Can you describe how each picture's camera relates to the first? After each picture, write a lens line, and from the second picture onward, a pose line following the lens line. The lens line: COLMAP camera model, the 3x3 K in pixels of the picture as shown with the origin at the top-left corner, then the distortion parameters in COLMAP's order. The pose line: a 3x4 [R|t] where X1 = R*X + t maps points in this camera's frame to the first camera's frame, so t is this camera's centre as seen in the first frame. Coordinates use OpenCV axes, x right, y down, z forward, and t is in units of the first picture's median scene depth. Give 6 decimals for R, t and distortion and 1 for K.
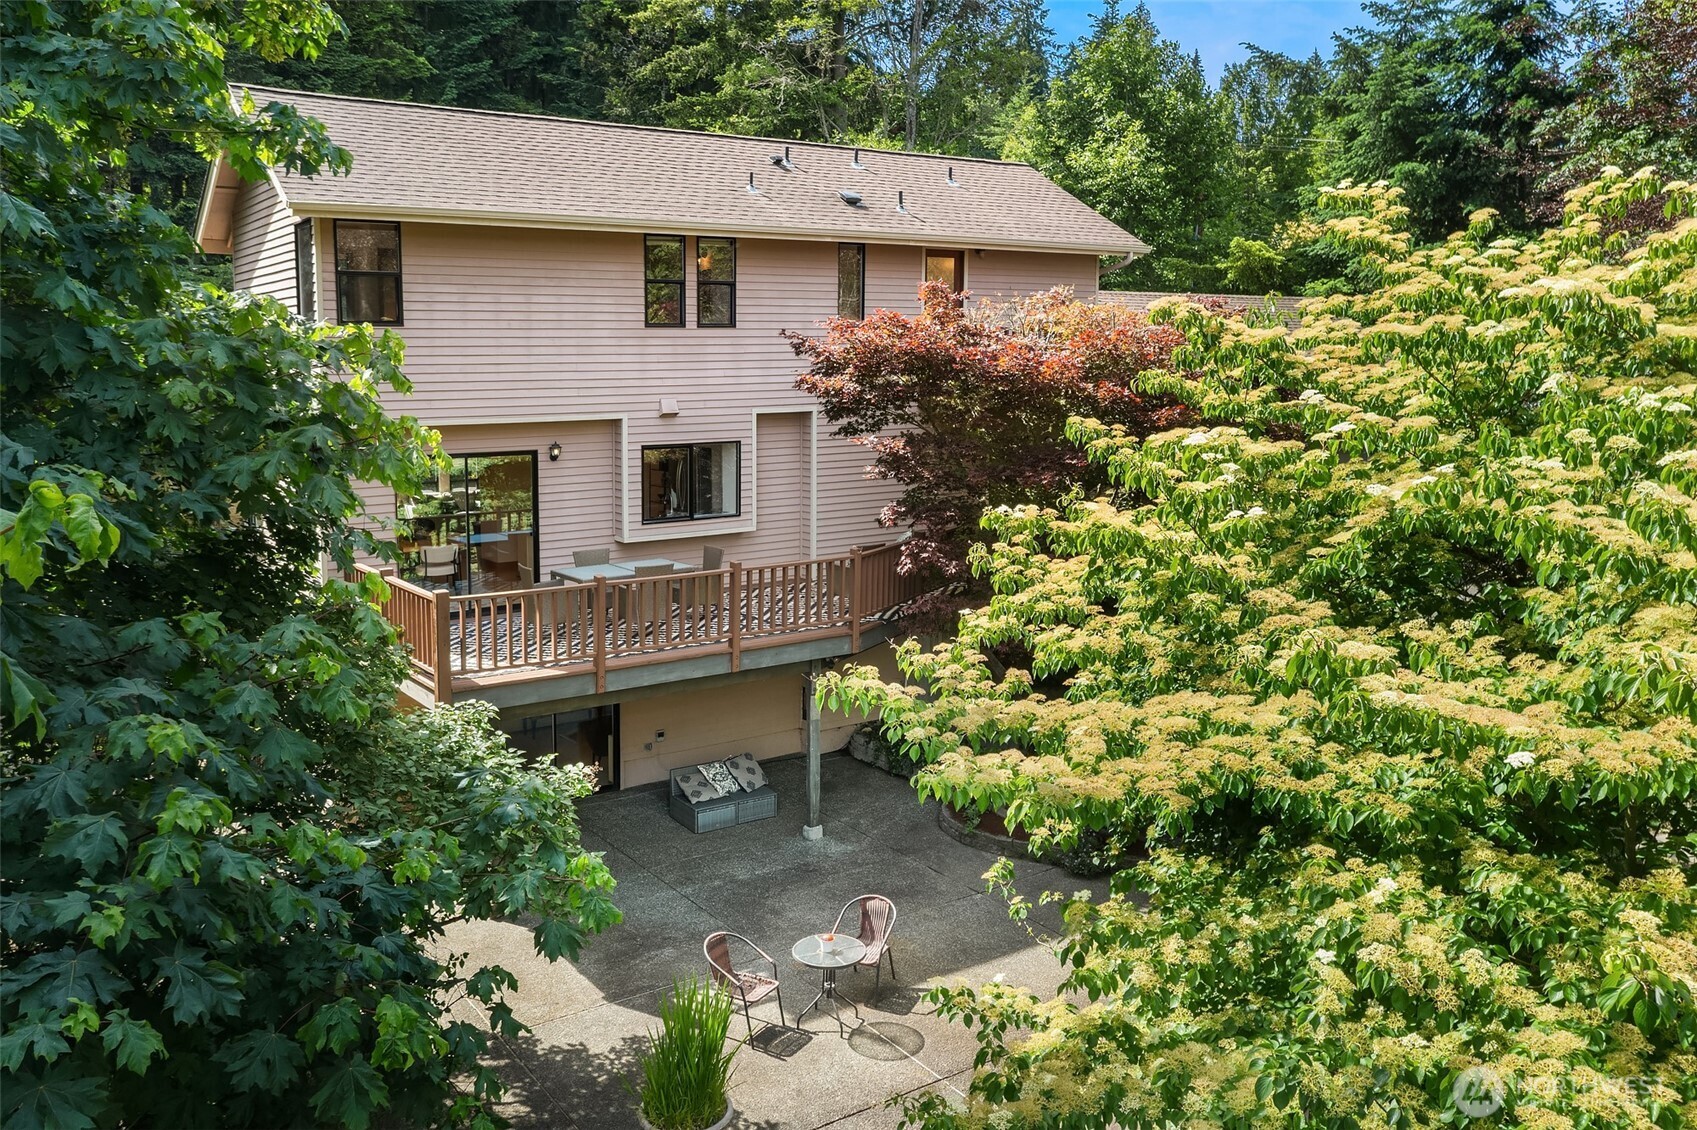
lens RADIAL K [[1349.0, 0, 770.2], [0, 1349.0, 504.9], [0, 0, 1]] dist [-0.053438, 0.127858]
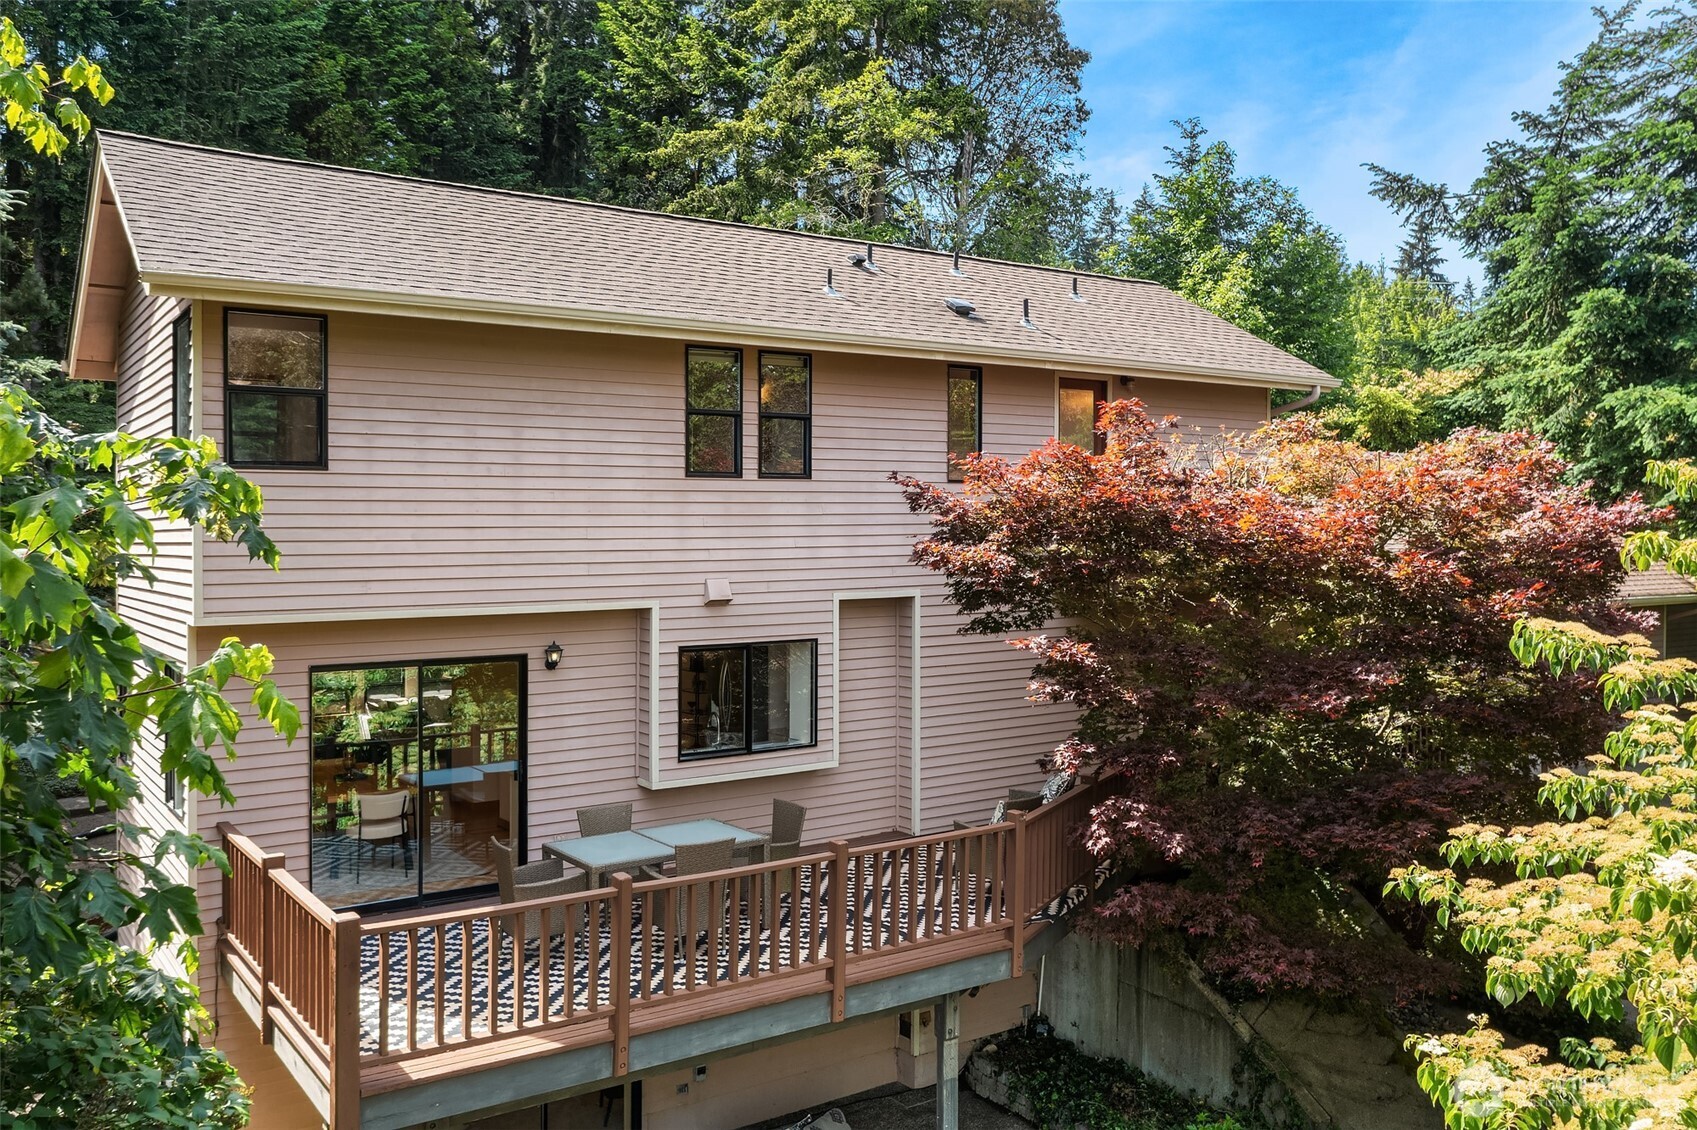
lens RADIAL K [[1349.0, 0, 770.2], [0, 1349.0, 504.9], [0, 0, 1]] dist [-0.053438, 0.127858]
pose [[0.999995, -0.001937, -0.002640, -0.046454], [0.001568, 0.991085, -0.133222, -0.023912], [0.002875, 0.133217, 0.991083, 0.305083]]
